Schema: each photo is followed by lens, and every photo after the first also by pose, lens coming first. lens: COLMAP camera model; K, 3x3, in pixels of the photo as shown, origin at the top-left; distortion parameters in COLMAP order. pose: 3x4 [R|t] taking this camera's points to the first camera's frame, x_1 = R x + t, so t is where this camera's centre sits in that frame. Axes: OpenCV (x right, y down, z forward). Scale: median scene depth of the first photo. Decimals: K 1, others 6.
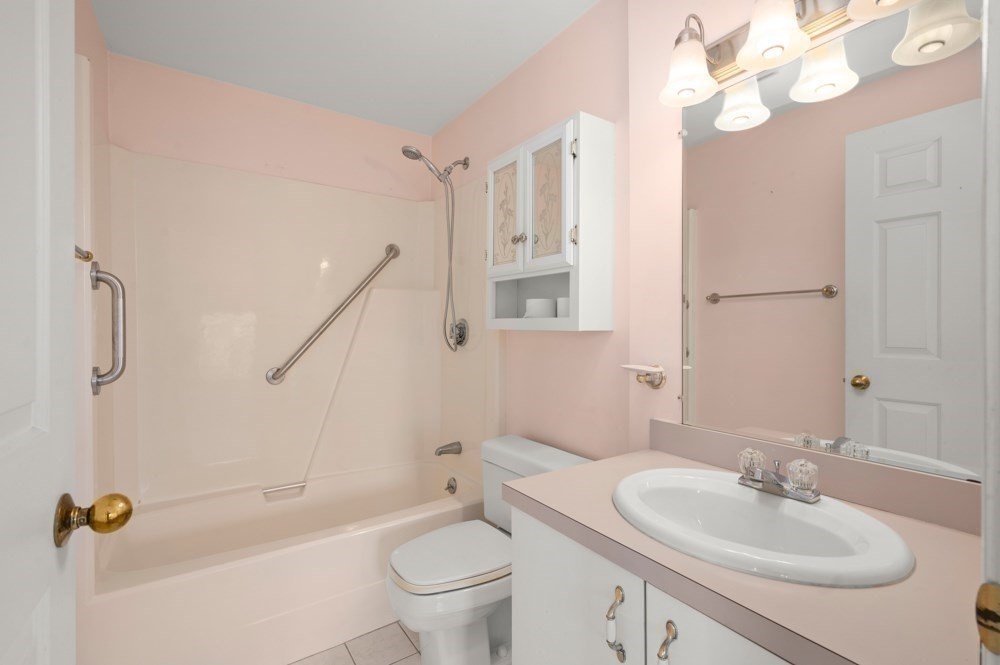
lens RADIAL K [[457.9, 0, 502.6], [0, 457.9, 317.2], [0, 0, 1]] dist [0.001892, 0.000109]
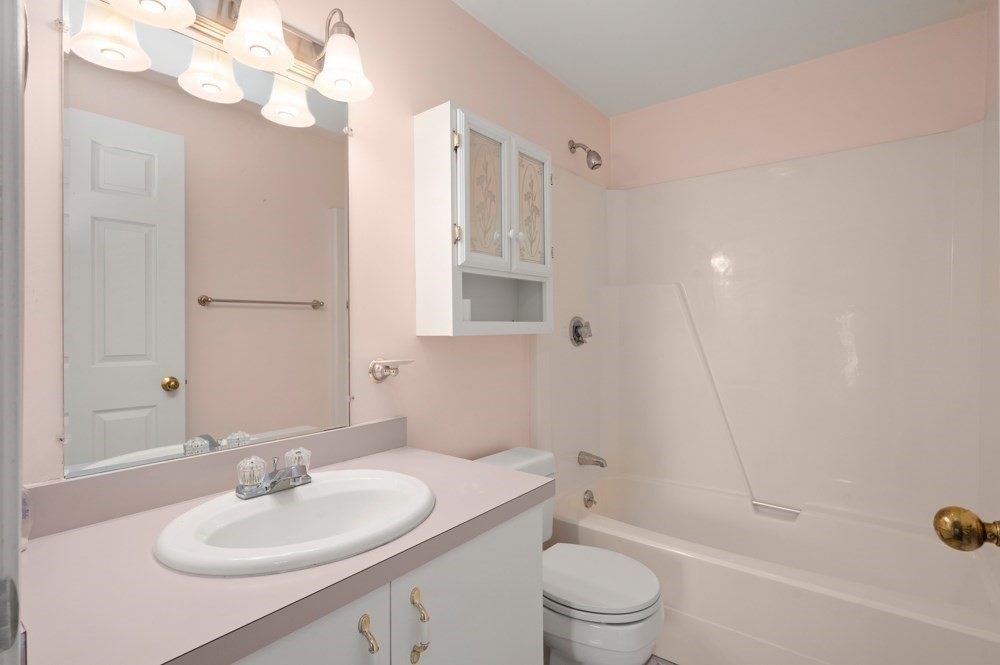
lens RADIAL K [[491.6, 0, 503.6], [0, 491.6, 335.4], [0, 0, 1]] dist [0.000486, 0.000009]
pose [[-0.294467, -0.017811, 0.955496, -0.925828], [-0.000319, 0.999828, 0.018539, 0.013277], [-0.955662, 0.005155, -0.294422, 1.332609]]
